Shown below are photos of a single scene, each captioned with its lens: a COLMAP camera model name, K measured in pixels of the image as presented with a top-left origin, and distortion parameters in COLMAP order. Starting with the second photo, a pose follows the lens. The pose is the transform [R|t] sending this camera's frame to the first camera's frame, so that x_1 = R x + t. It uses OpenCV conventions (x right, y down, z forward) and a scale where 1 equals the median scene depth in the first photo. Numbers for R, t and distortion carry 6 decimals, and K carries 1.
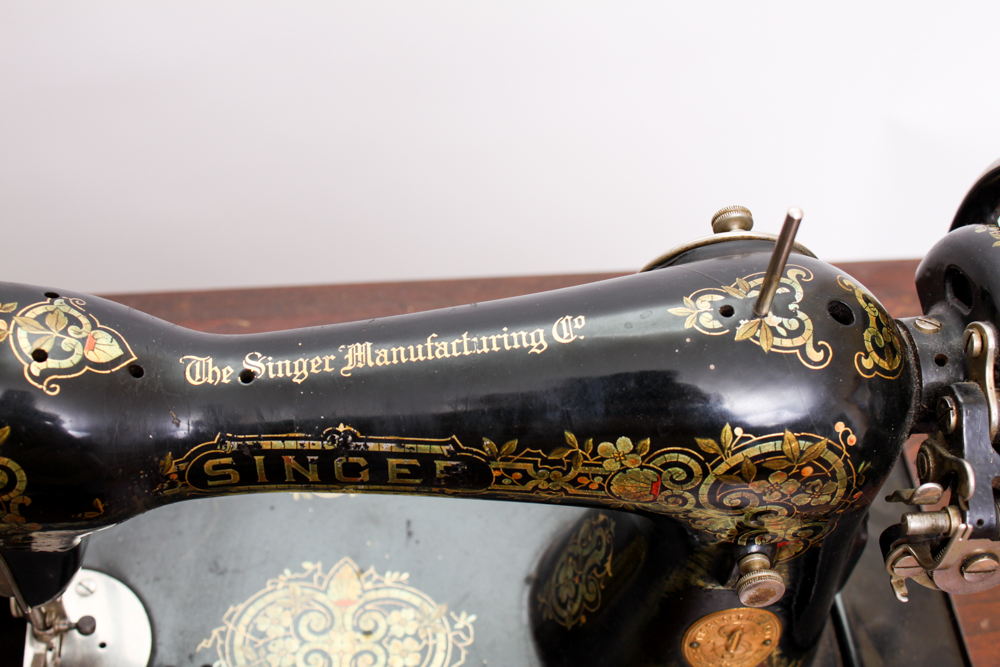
lens RADIAL K [[1423.2, 0, 503.2], [0, 1423.2, 327.9], [0, 0, 1]] dist [-0.035888, 0.000000]
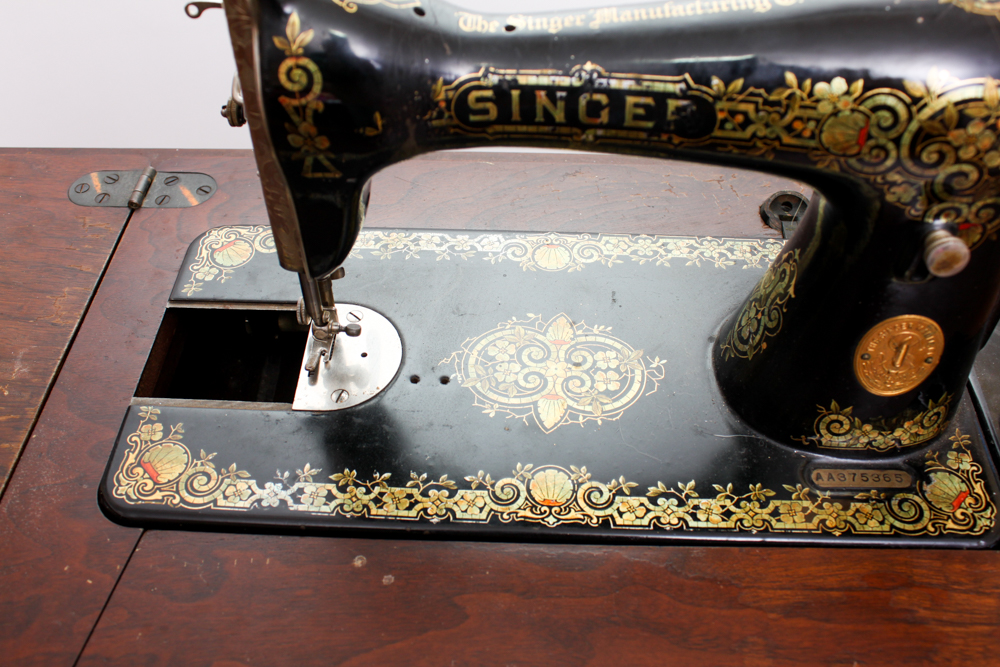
lens RADIAL K [[959.6, 0, 506.7], [0, 959.6, 331.4], [0, 0, 1]] dist [-0.097212, 0.000000]
pose [[0.988465, 0.061201, -0.138536, -0.057059], [-0.073766, 0.993433, -0.087456, 0.345450], [0.132274, 0.096666, 0.986488, 0.240311]]
